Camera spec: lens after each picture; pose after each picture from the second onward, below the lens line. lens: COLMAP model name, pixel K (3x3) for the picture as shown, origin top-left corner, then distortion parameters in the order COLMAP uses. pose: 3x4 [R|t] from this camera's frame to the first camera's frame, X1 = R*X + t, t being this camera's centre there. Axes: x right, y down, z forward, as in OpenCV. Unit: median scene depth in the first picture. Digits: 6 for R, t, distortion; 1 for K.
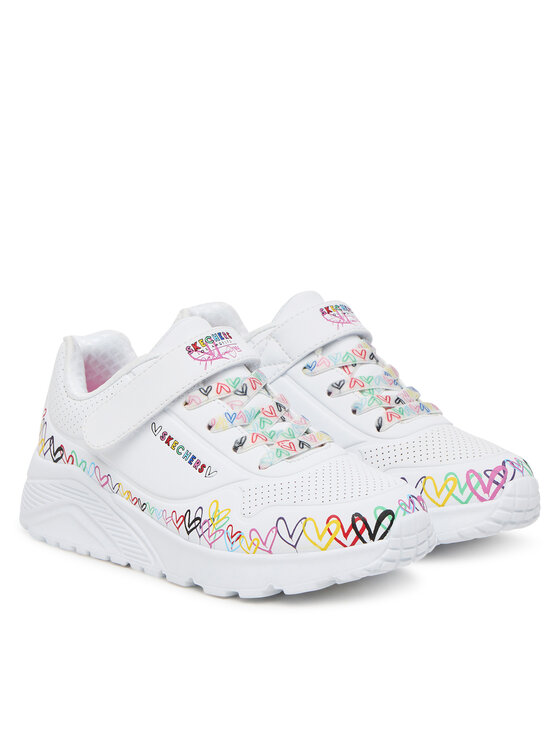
lens RADIAL K [[3229.0, 0, 279.8], [0, 3229.0, 373.1], [0, 0, 1]] dist [-0.215598, 0.000000]
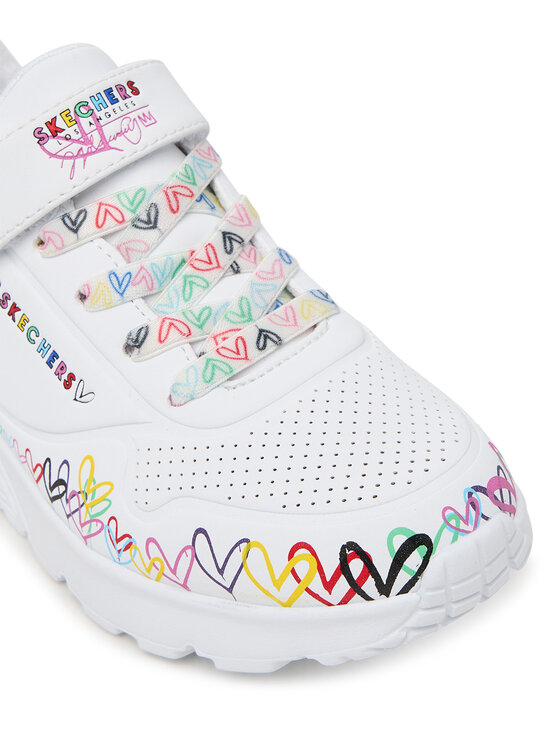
lens RADIAL K [[1961.8, 0, 281.8], [0, 1961.8, 373.2], [0, 0, 1]] dist [-0.076495, 0.000000]
pose [[0.987074, 0.022376, -0.158697, 0.057090], [0.038128, 0.928991, 0.368132, -0.082820], [0.155666, -0.369424, 0.916130, 0.725255]]
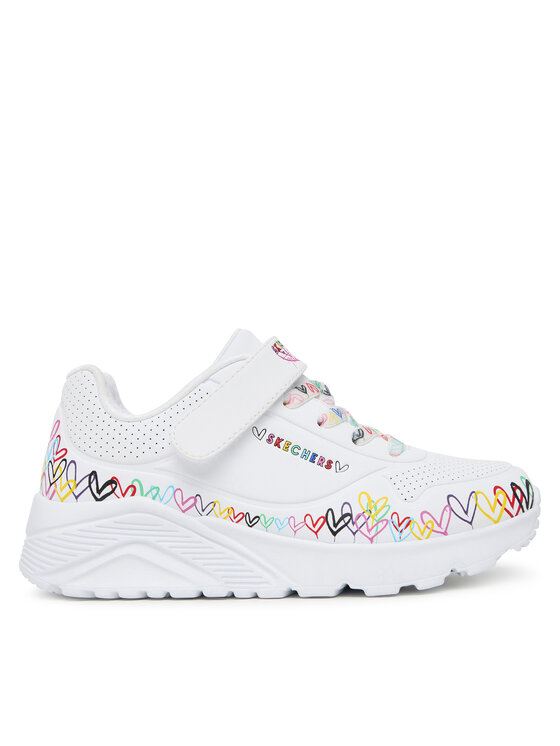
lens RADIAL K [[1188.5, 0, 279.8], [0, 1188.5, 372.5], [0, 0, 1]] dist [-0.128641, 0.000000]
pose [[0.729584, 0.034605, 0.683015, -0.265959], [0.166140, 0.959832, -0.226098, 0.078391], [-0.663404, 0.278434, 0.694529, 0.766962]]
